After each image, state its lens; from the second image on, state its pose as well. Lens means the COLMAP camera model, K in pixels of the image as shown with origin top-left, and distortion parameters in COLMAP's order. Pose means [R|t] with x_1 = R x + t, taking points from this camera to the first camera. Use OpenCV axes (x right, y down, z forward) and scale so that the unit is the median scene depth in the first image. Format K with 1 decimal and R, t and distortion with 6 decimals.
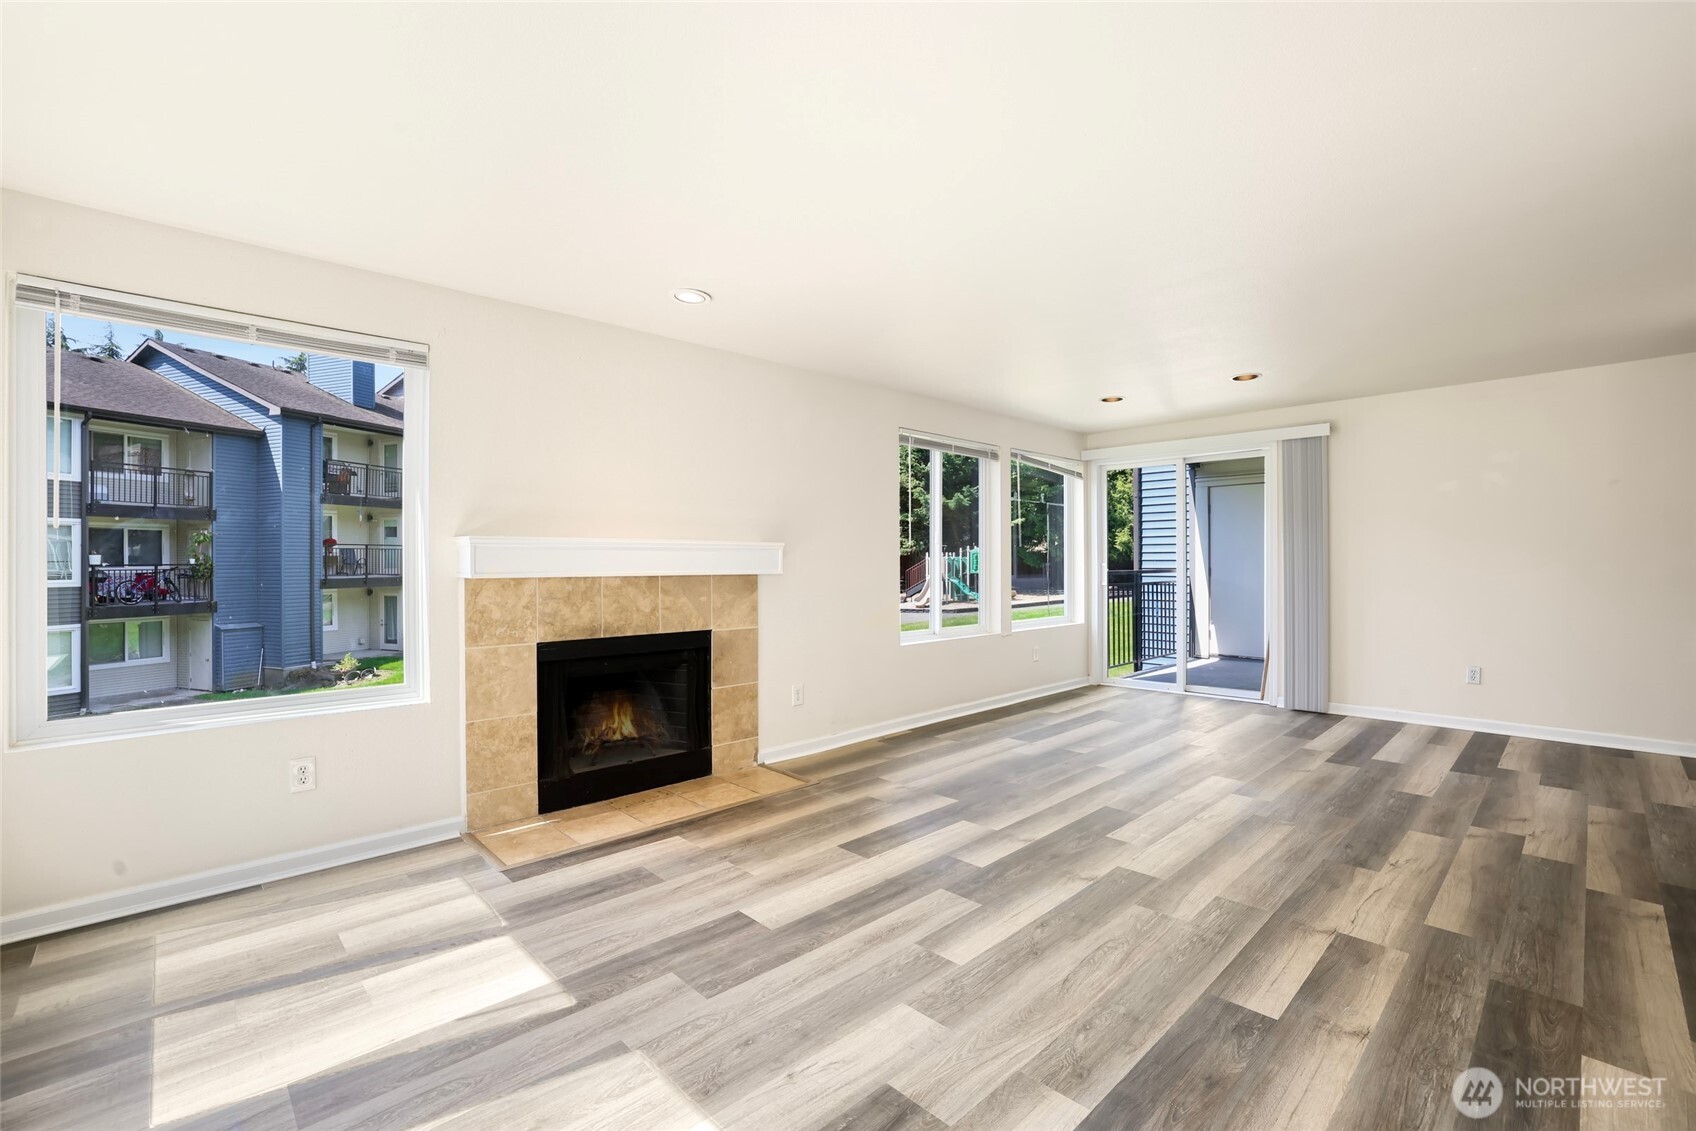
lens RADIAL K [[757.5, 0, 848.0], [0, 757.5, 565.5], [0, 0, 1]] dist [-0.050097, 0.019755]
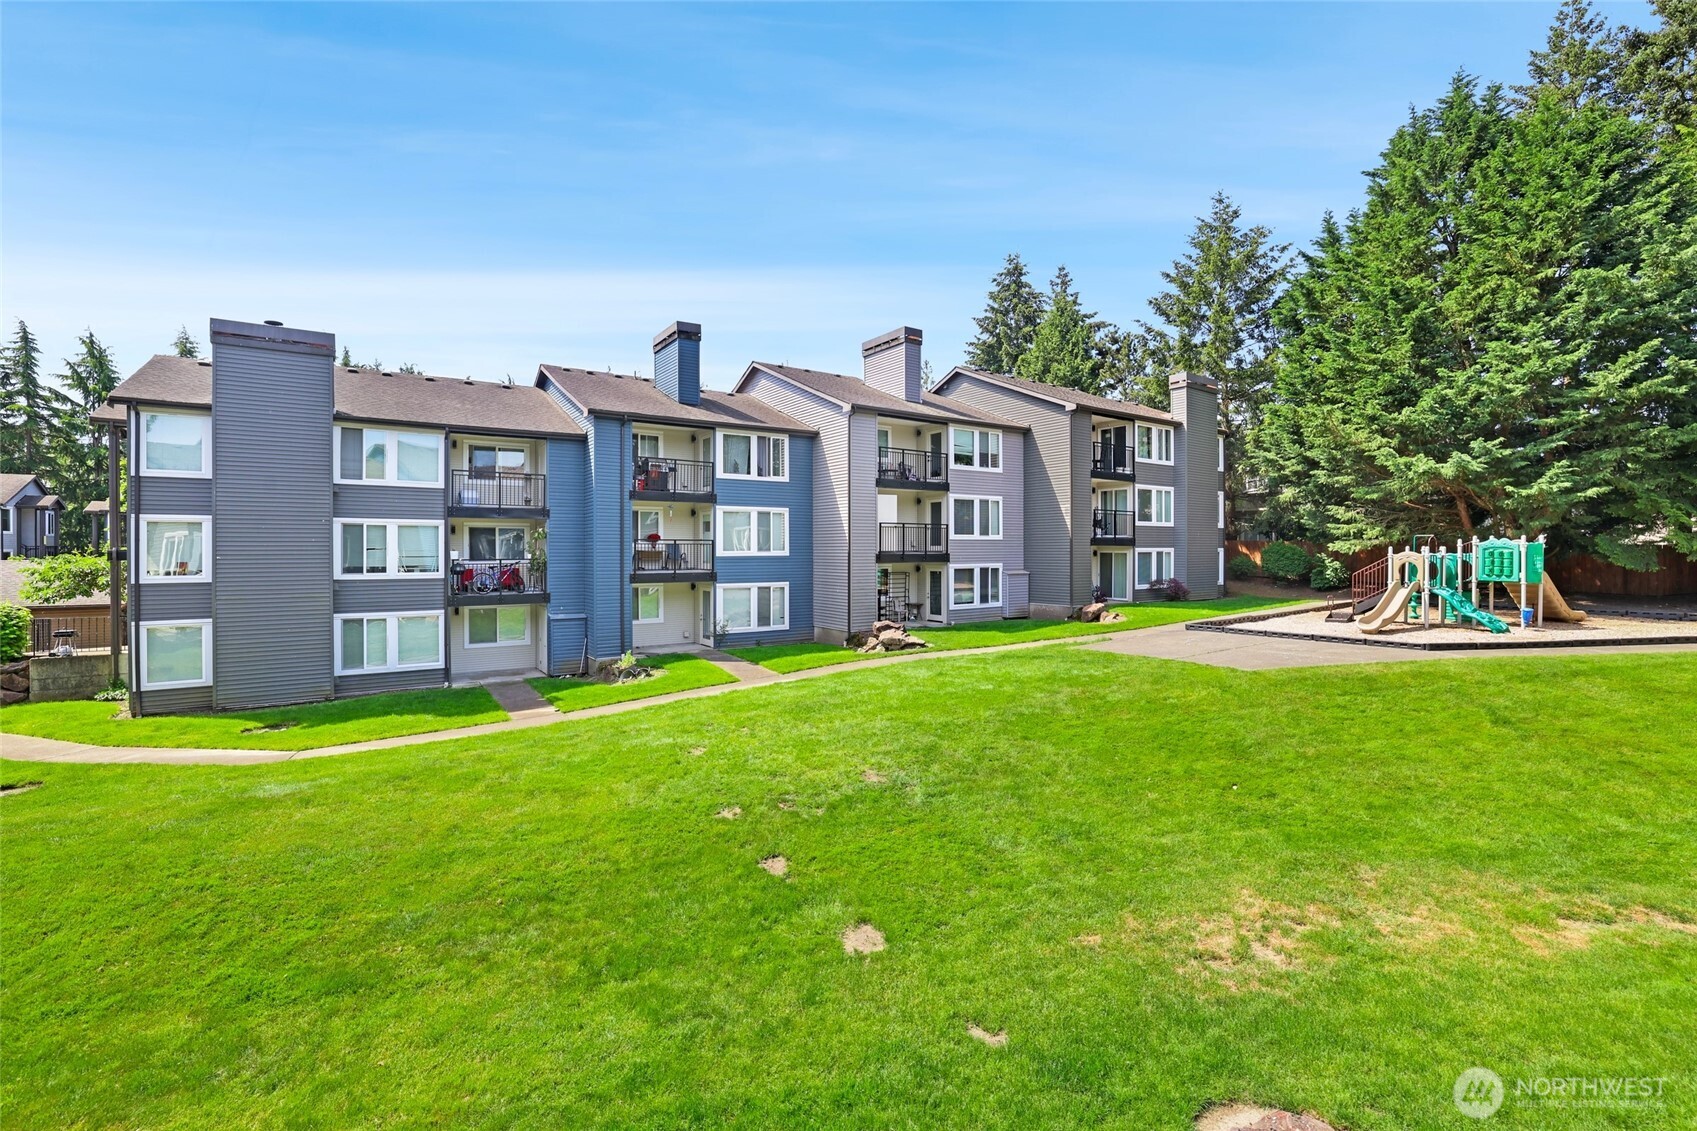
lens RADIAL K [[736.0, 0, 846.1], [0, 736.0, 549.6], [0, 0, 1]] dist [-0.048005, 0.019568]
pose [[0.820884, 0.002474, -0.571089, 0.104256], [-0.007083, 0.999958, -0.005849, -0.011063], [0.571051, 0.008847, 0.820867, 0.337442]]
